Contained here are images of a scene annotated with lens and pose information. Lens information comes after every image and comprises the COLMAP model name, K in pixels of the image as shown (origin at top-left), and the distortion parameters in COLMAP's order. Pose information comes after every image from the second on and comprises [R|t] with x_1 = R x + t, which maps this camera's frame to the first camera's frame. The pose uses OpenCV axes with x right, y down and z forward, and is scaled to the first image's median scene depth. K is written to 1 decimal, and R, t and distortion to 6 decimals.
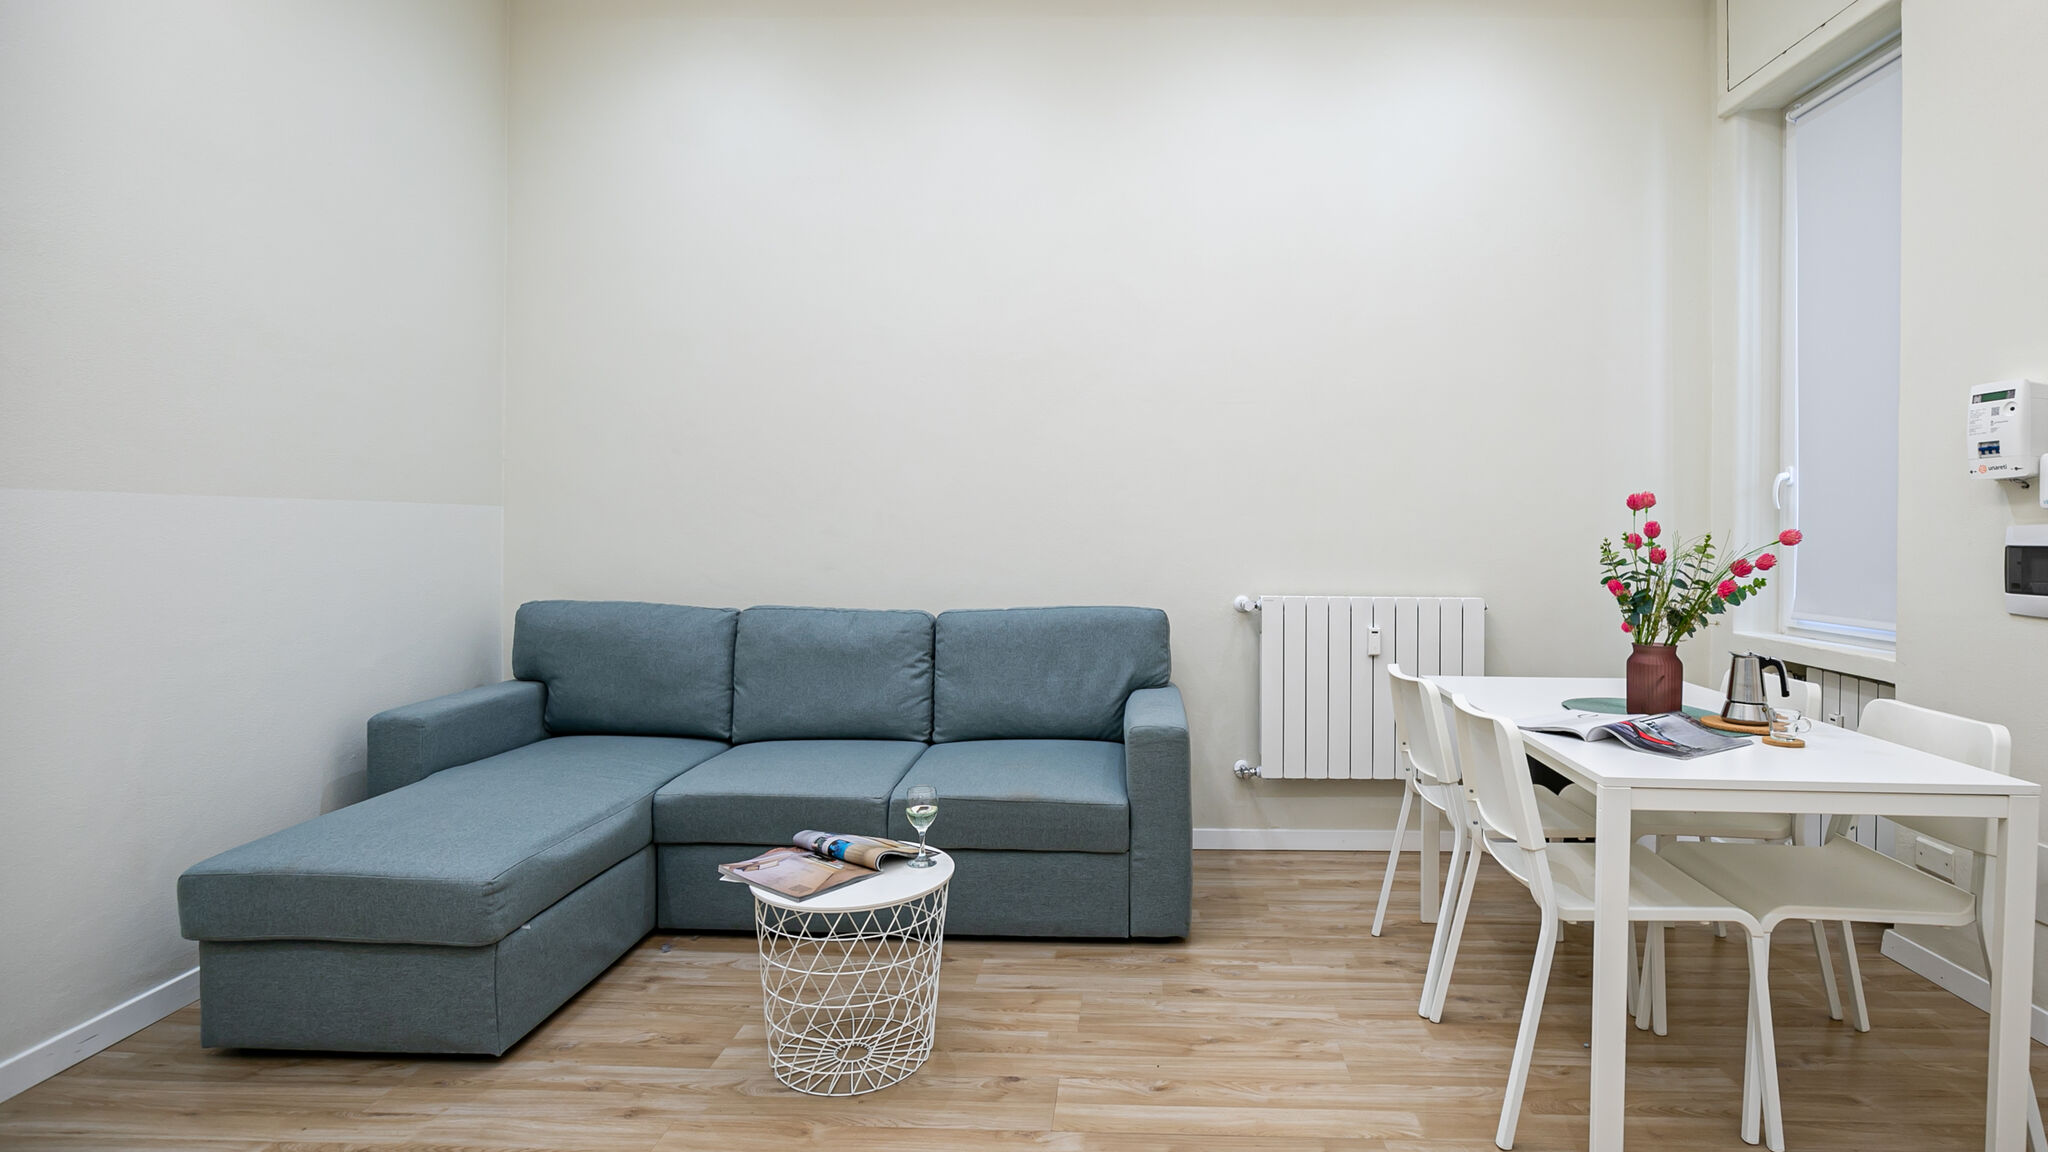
lens RADIAL K [[1007.9, 0, 1110.9], [0, 1007.9, 522.5], [0, 0, 1]] dist [-0.004776, -0.001602]
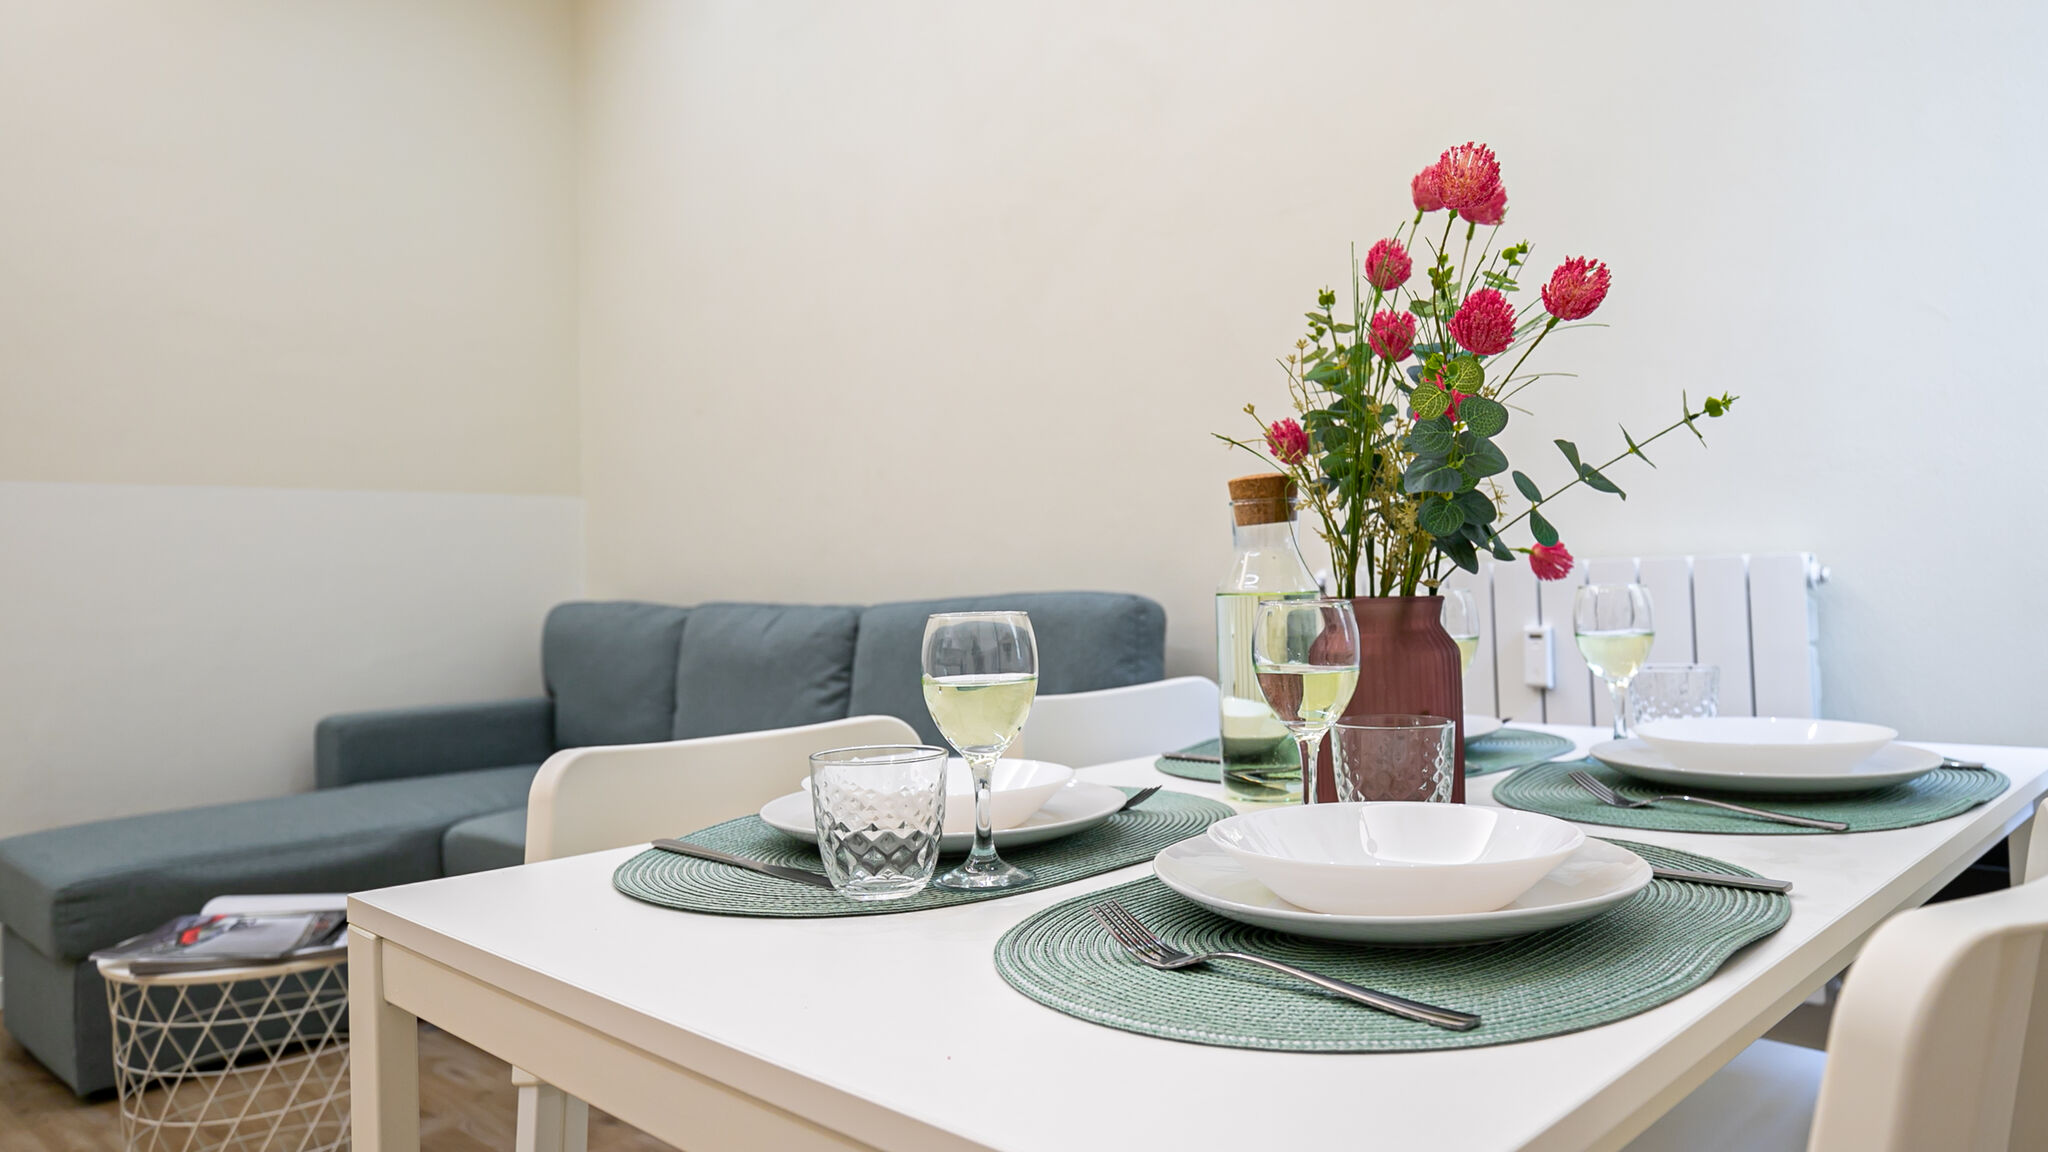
lens RADIAL K [[1365.7, 0, 1107.2], [0, 1365.7, 529.2], [0, 0, 1]] dist [0.010900, -0.005087]
pose [[0.766295, -0.053094, -0.640291, 0.692008], [0.036885, 0.998571, -0.038660, 0.104010], [0.641429, 0.006007, 0.767159, 0.545757]]
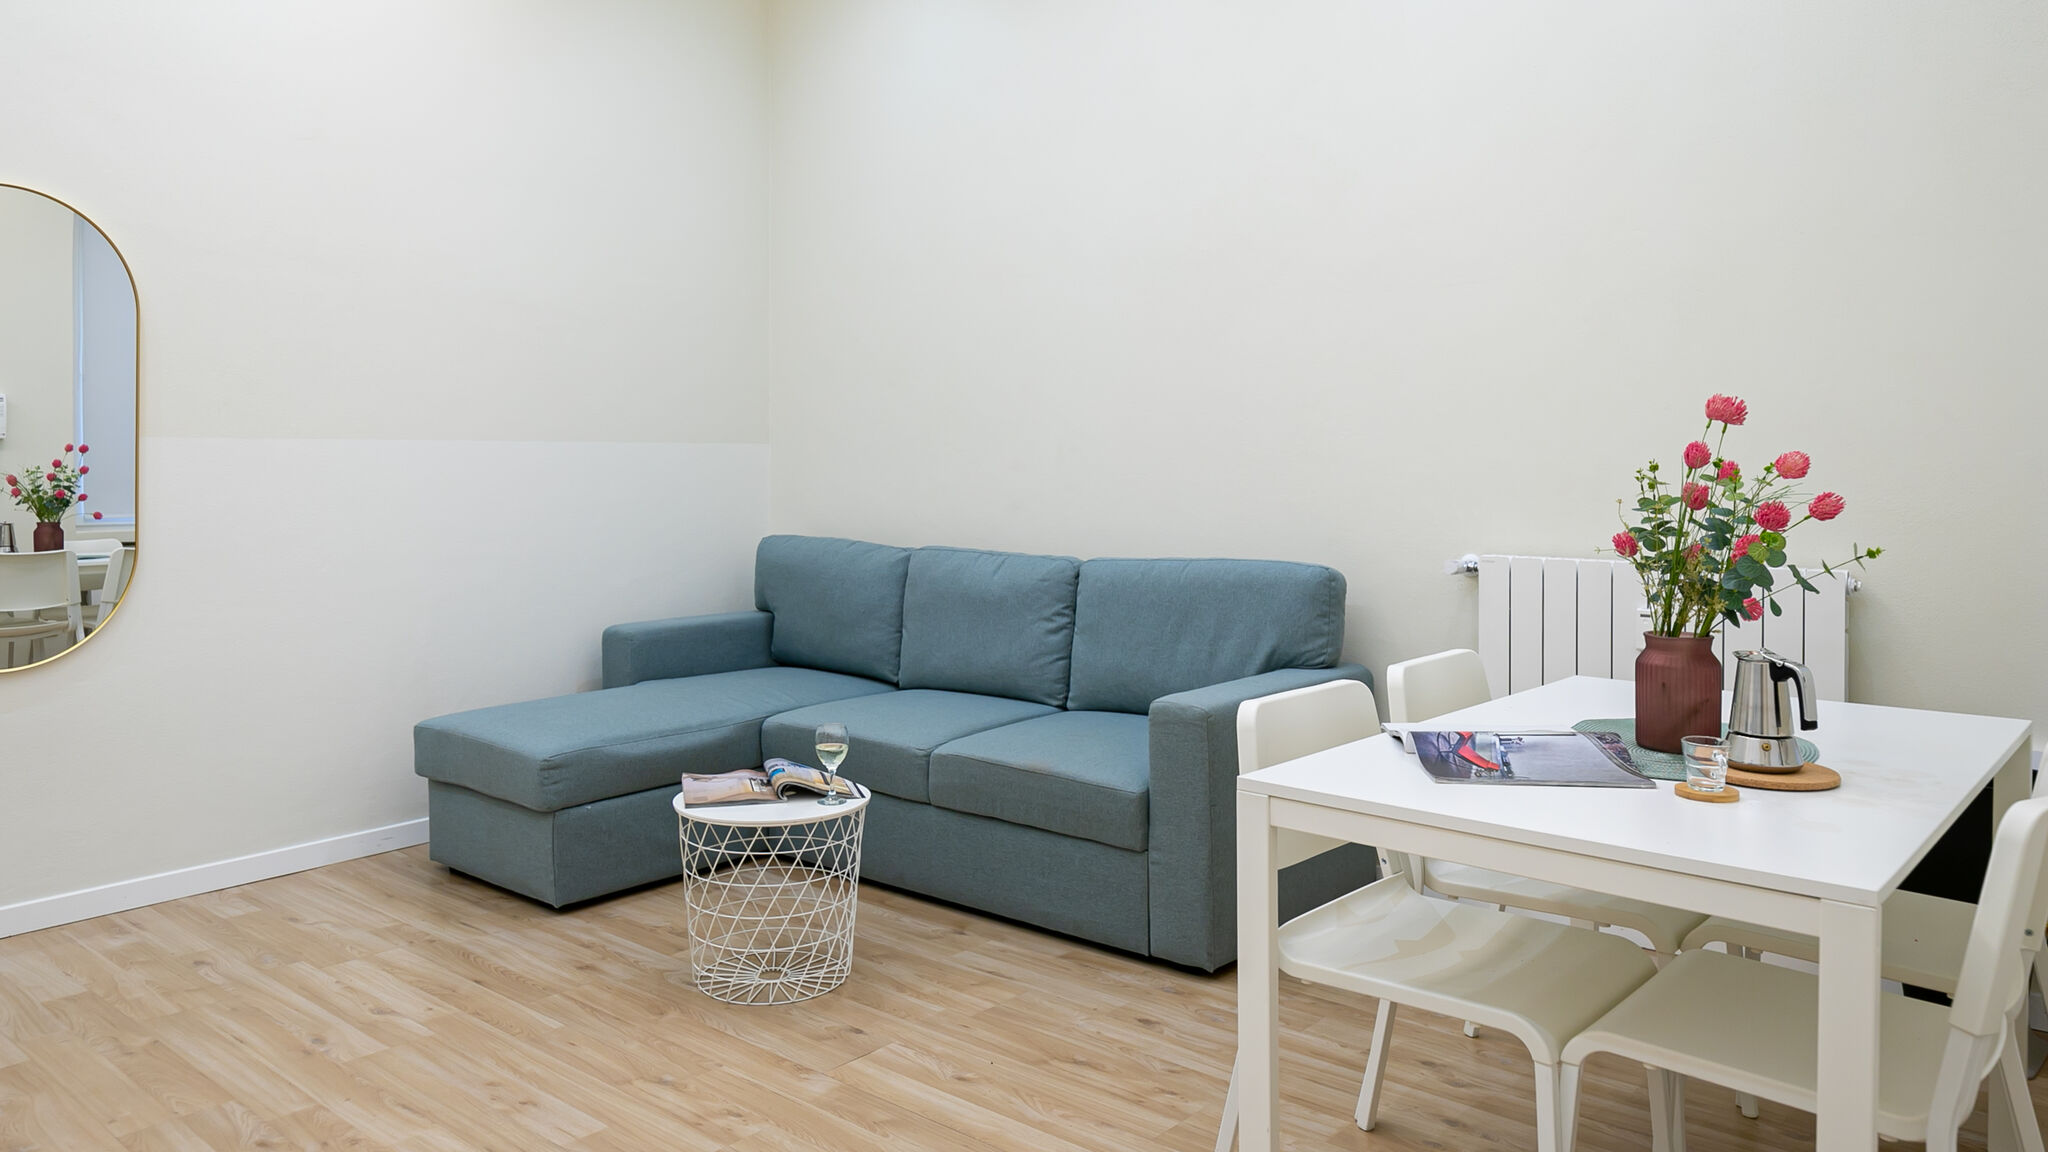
lens RADIAL K [[1411.4, 0, 1012.6], [0, 1411.4, 483.2], [0, 0, 1]] dist [0.007638, 0.001322]
pose [[0.776235, 0.002426, -0.630439, 0.705707], [0.006404, 0.999911, 0.011733, 0.013126], [0.630411, -0.013145, 0.776150, 0.044715]]
